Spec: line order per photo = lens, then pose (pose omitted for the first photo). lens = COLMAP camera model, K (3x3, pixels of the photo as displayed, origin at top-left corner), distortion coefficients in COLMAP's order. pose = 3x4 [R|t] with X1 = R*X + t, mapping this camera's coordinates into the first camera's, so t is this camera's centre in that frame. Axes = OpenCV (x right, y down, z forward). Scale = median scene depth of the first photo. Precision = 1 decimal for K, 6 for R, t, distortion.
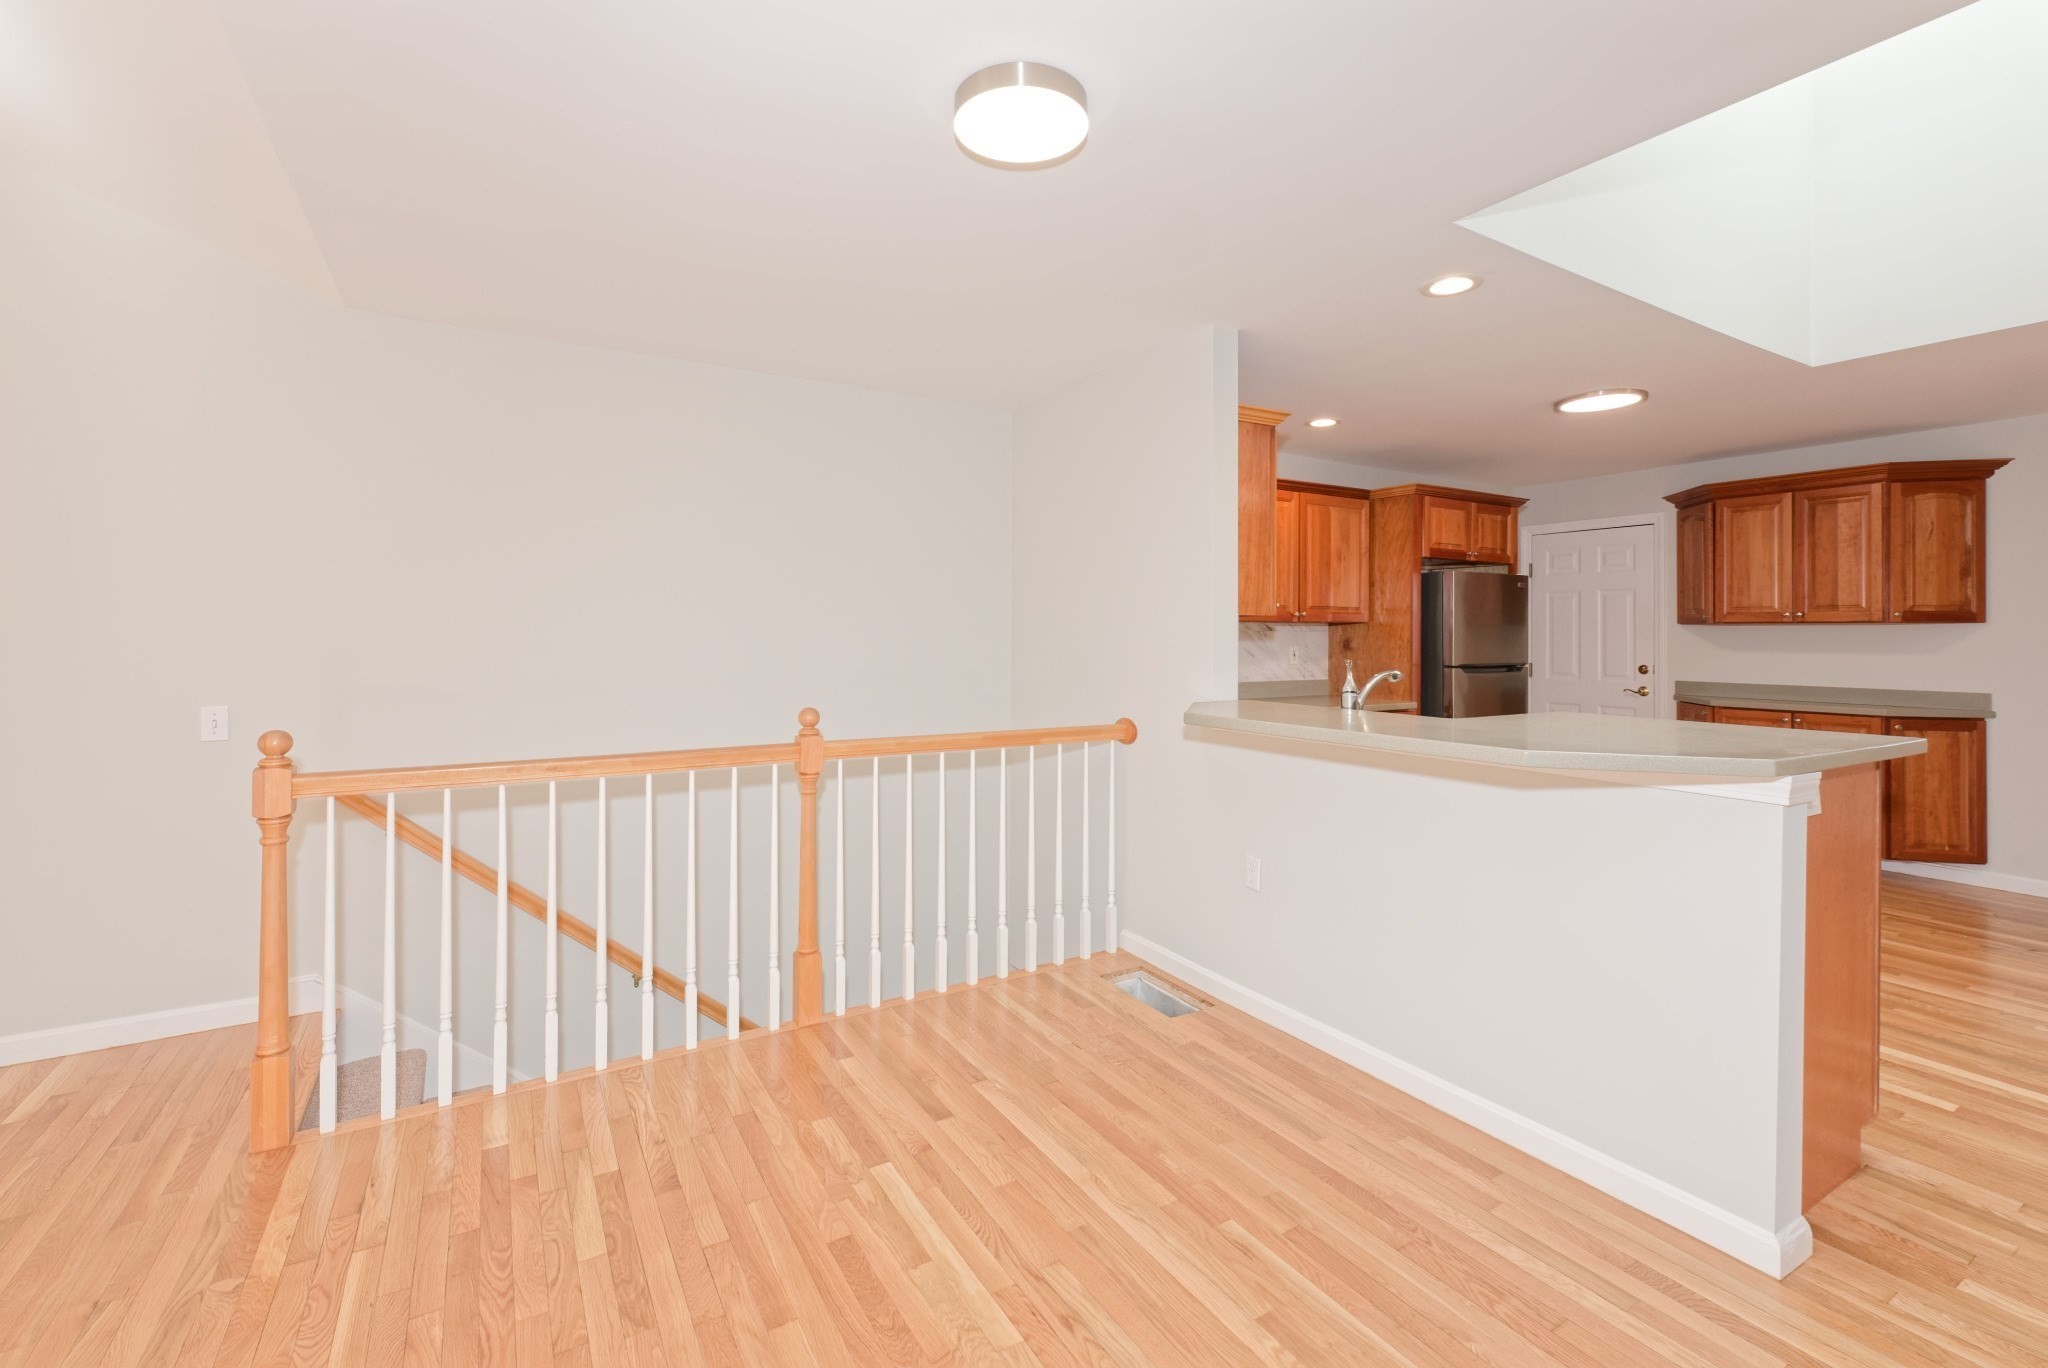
lens RADIAL K [[892.4, 0, 1026.1], [0, 892.4, 632.6], [0, 0, 1]] dist [0.003000, -0.001187]
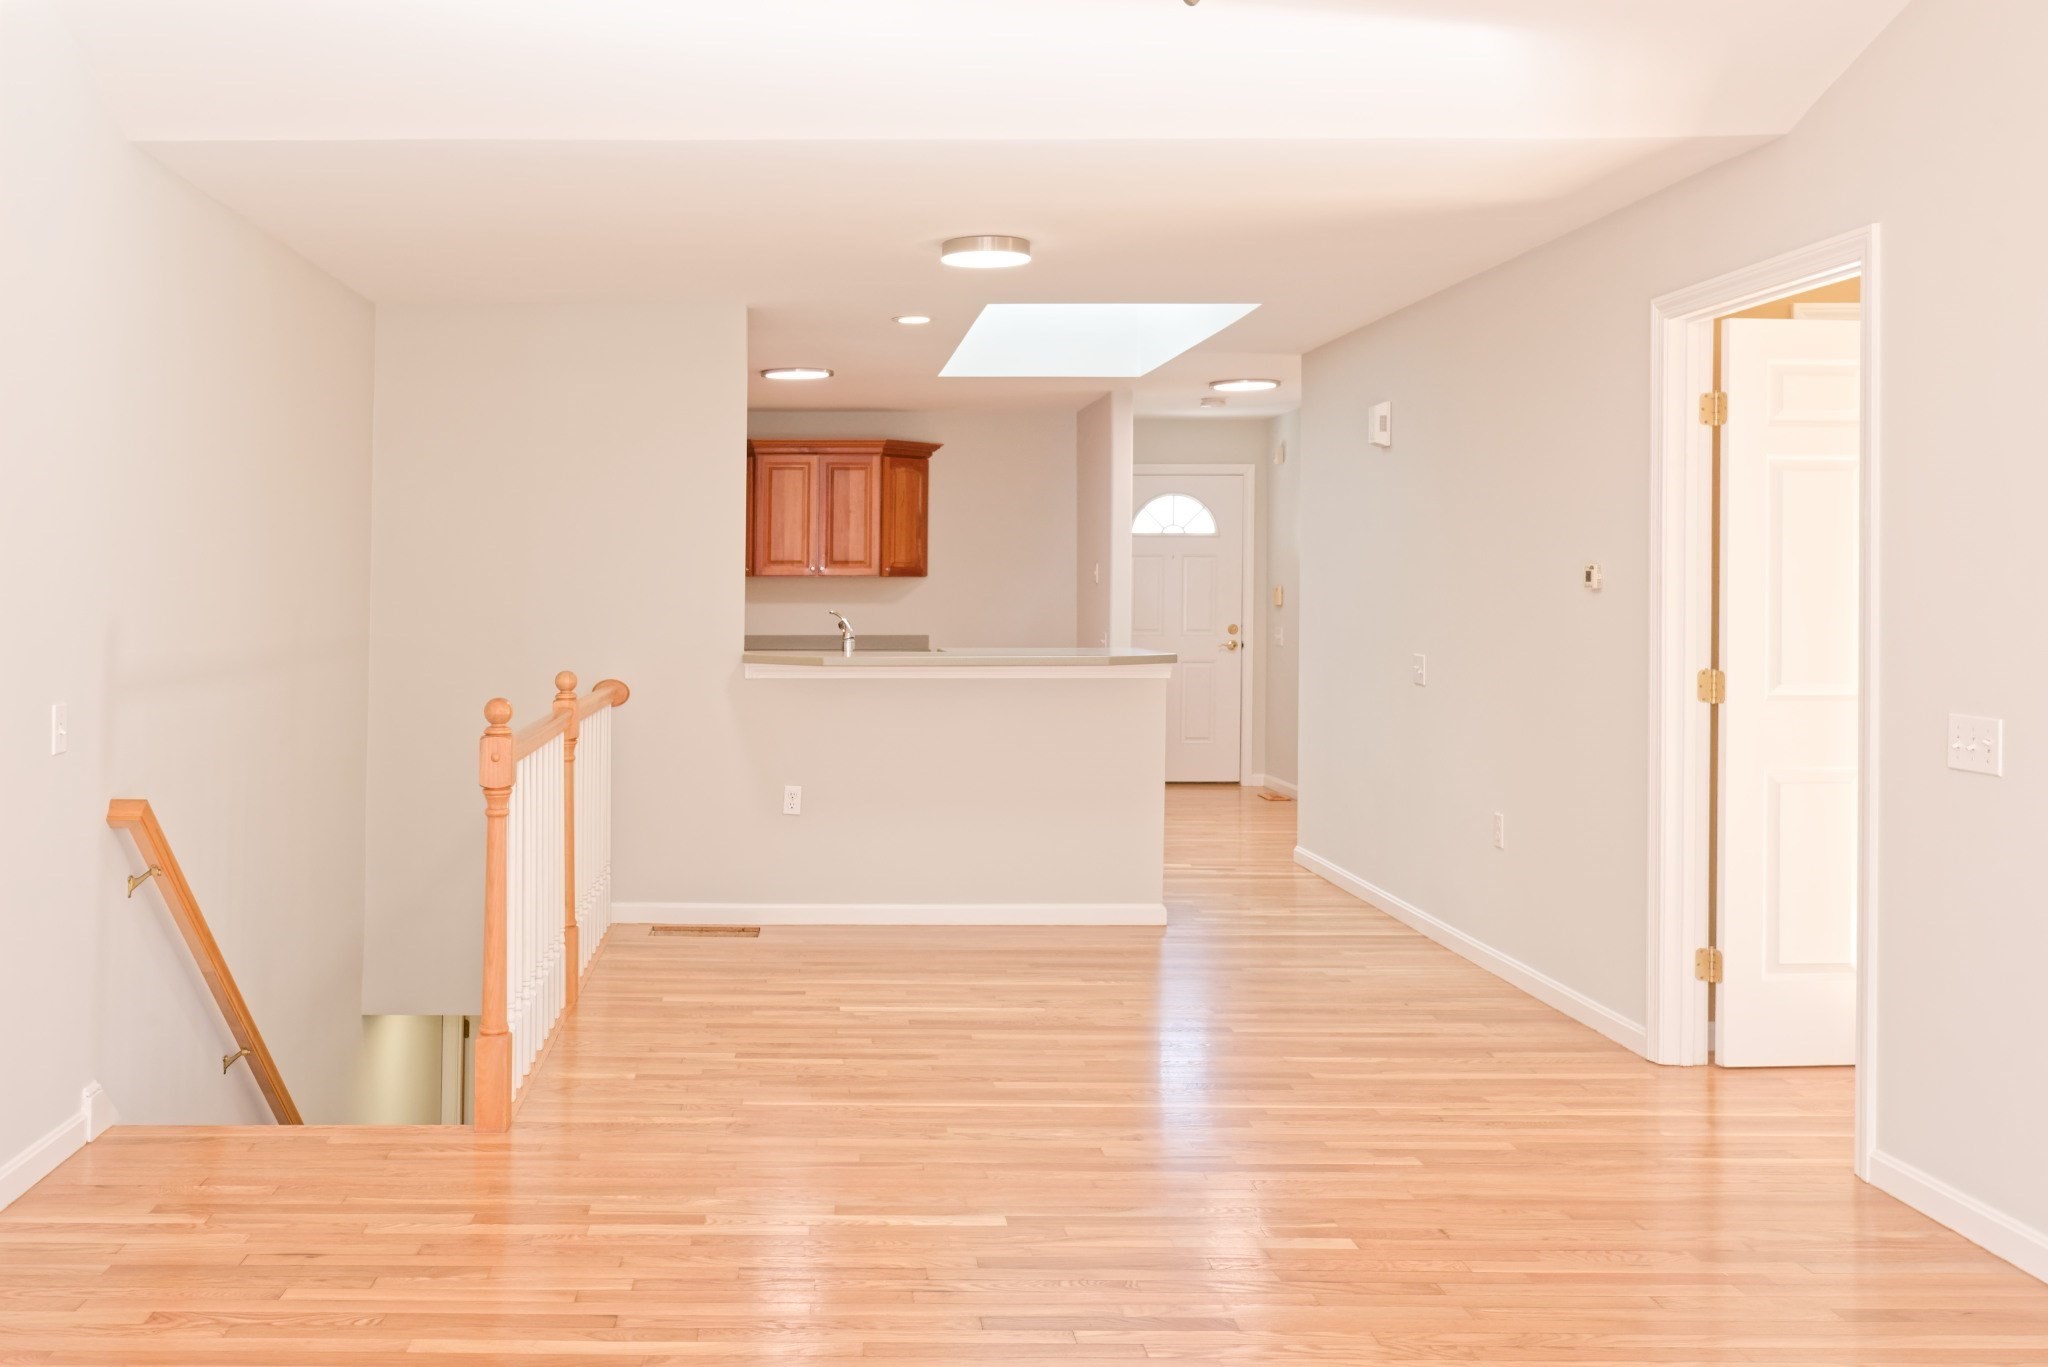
lens RADIAL K [[1799.4, 0, 831.6], [0, 1799.4, 575.0], [0, 0, 1]] dist [0.014163, 0.002111]
pose [[0.511799, 0.003123, 0.859100, -1.757347], [-0.001204, 0.999995, -0.002918, -0.010735], [-0.859105, 0.000459, 0.511800, -0.221289]]
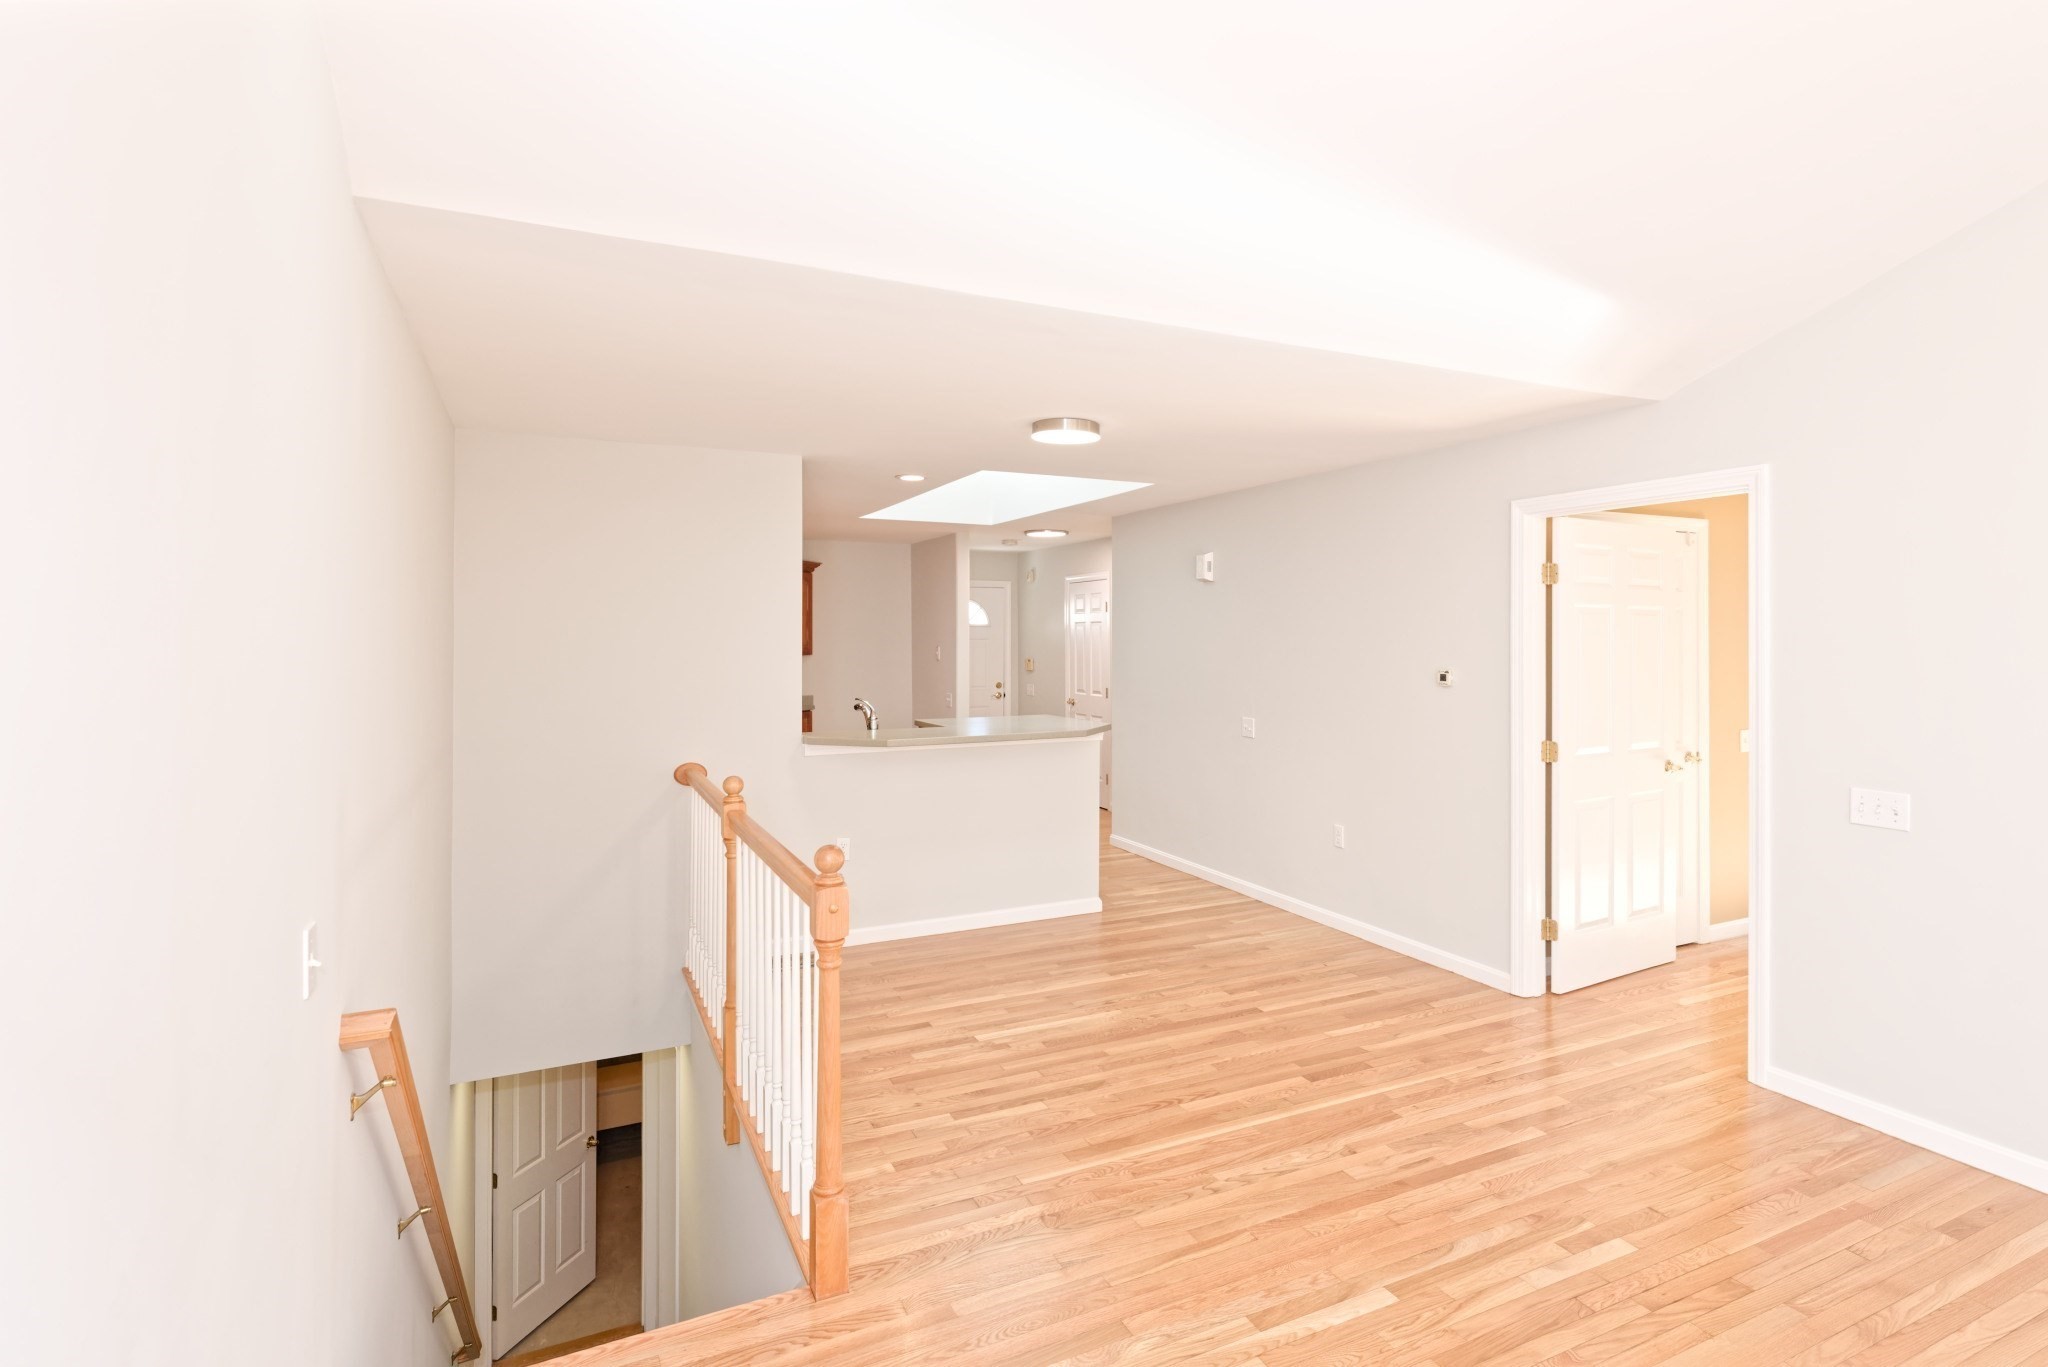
lens RADIAL K [[1028.5, 0, 1078.0], [0, 1028.5, 648.4], [0, 0, 1]] dist [-0.008384, -0.001301]
pose [[0.081197, -0.013536, 0.996606, -1.430490], [-0.001989, 0.999904, 0.013743, -0.083242], [-0.996696, -0.003098, 0.081162, 0.500312]]
